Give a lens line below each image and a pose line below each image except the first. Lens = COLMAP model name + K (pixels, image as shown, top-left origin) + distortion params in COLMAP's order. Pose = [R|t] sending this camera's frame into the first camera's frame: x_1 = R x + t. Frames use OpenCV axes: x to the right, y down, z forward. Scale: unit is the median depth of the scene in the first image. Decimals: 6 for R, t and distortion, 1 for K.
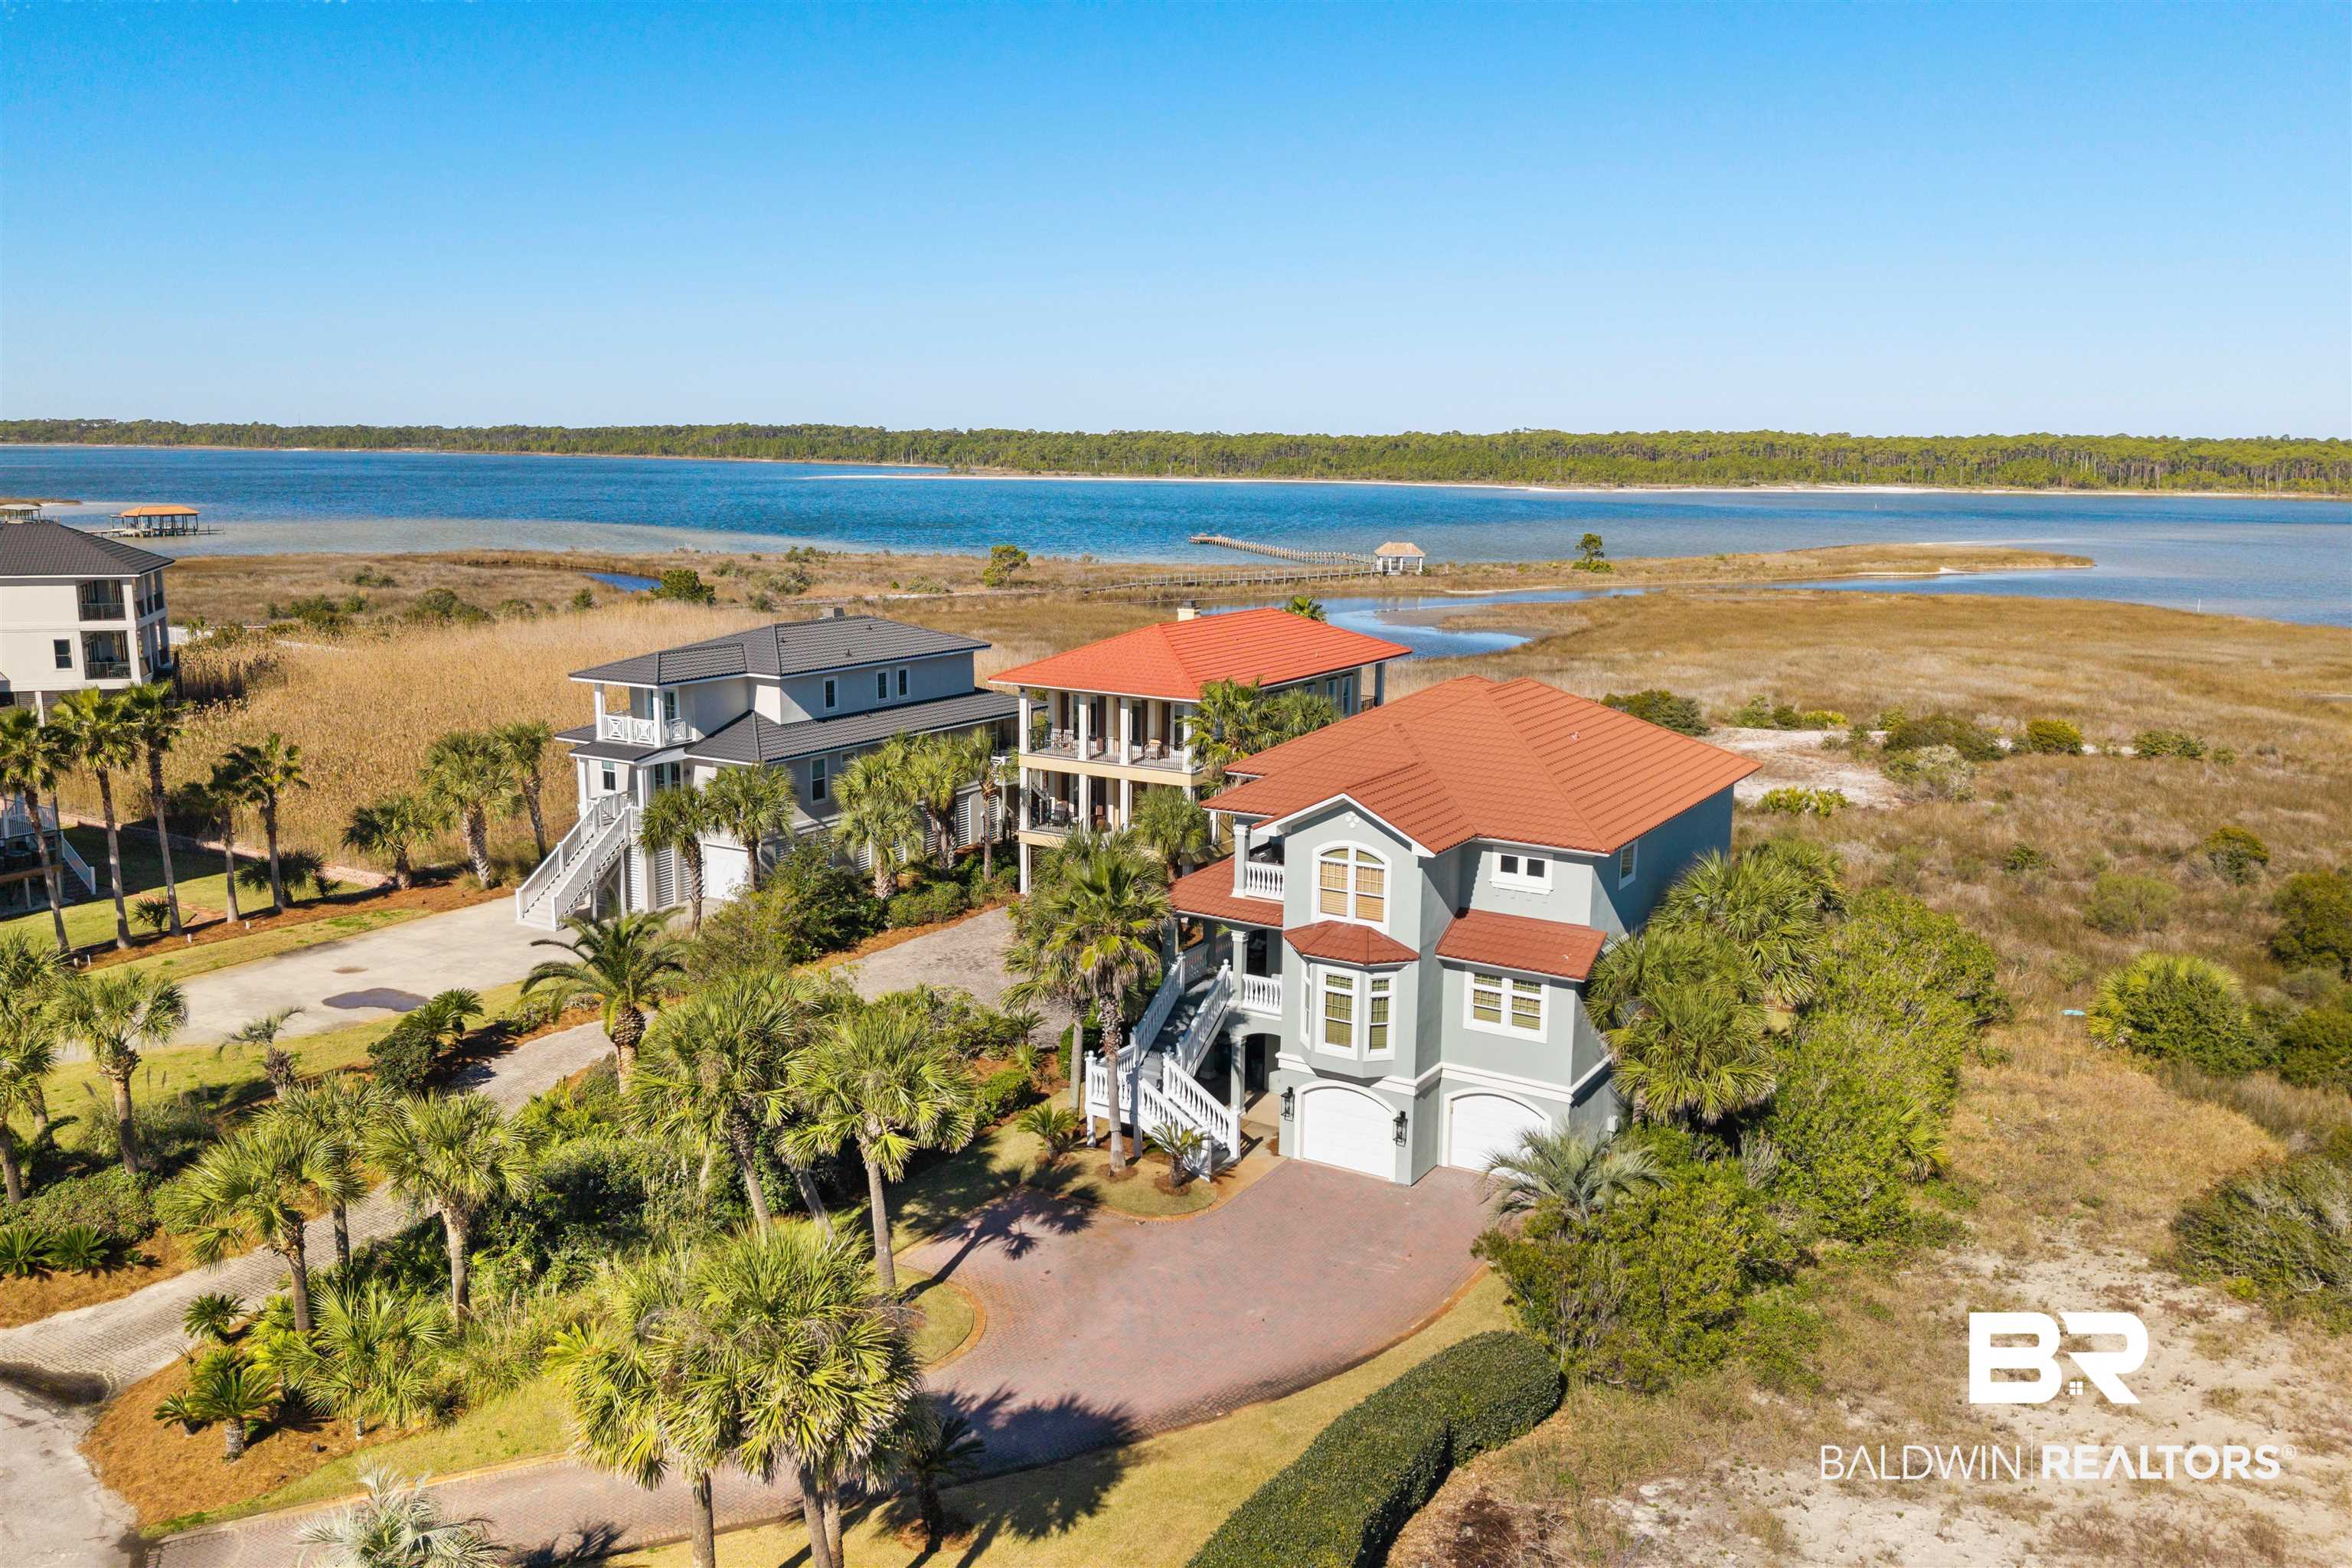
lens RADIAL K [[1866.0, 0, 1159.6], [0, 1866.0, 784.4], [0, 0, 1]] dist [0.013438, -0.004944]
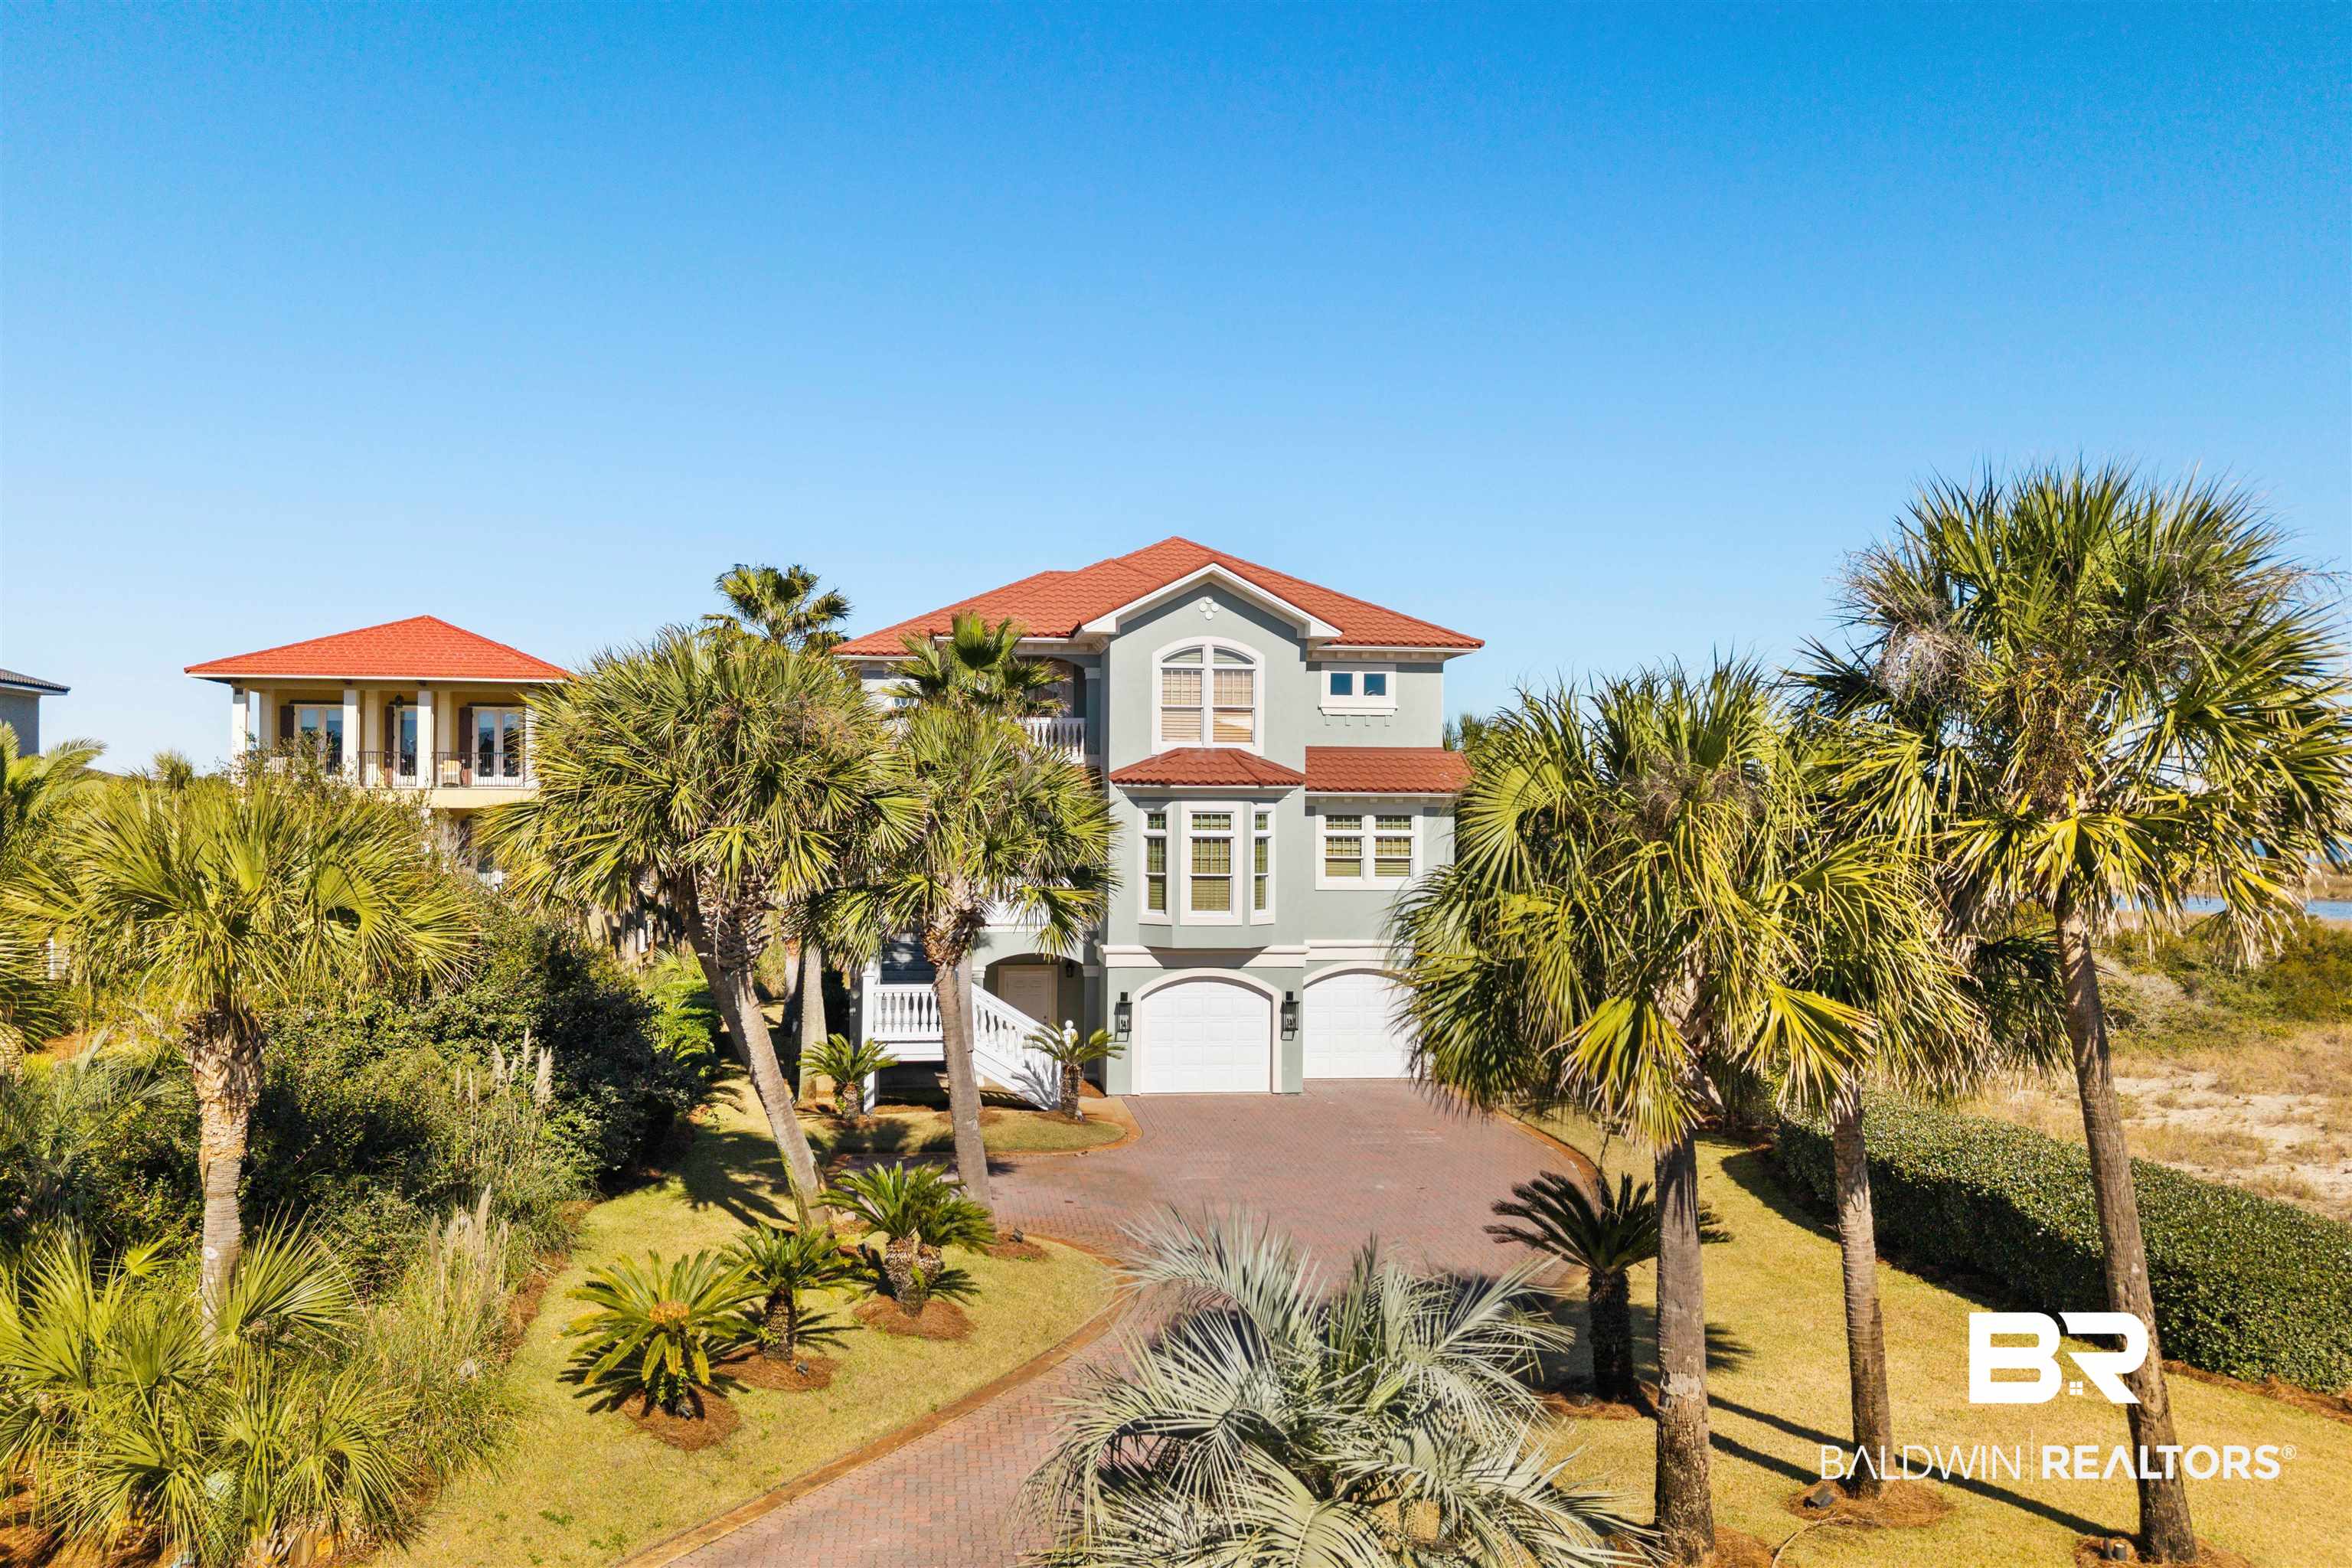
lens RADIAL K [[1866.0, 0, 1188.2], [0, 1866.0, 777.4], [0, 0, 1]] dist [0.013438, -0.004944]
pose [[0.768664, 0.005391, 0.639631, -0.386892], [0.115562, 0.982340, -0.147153, 0.196603], [-0.629128, 0.187028, 0.754466, 0.440027]]
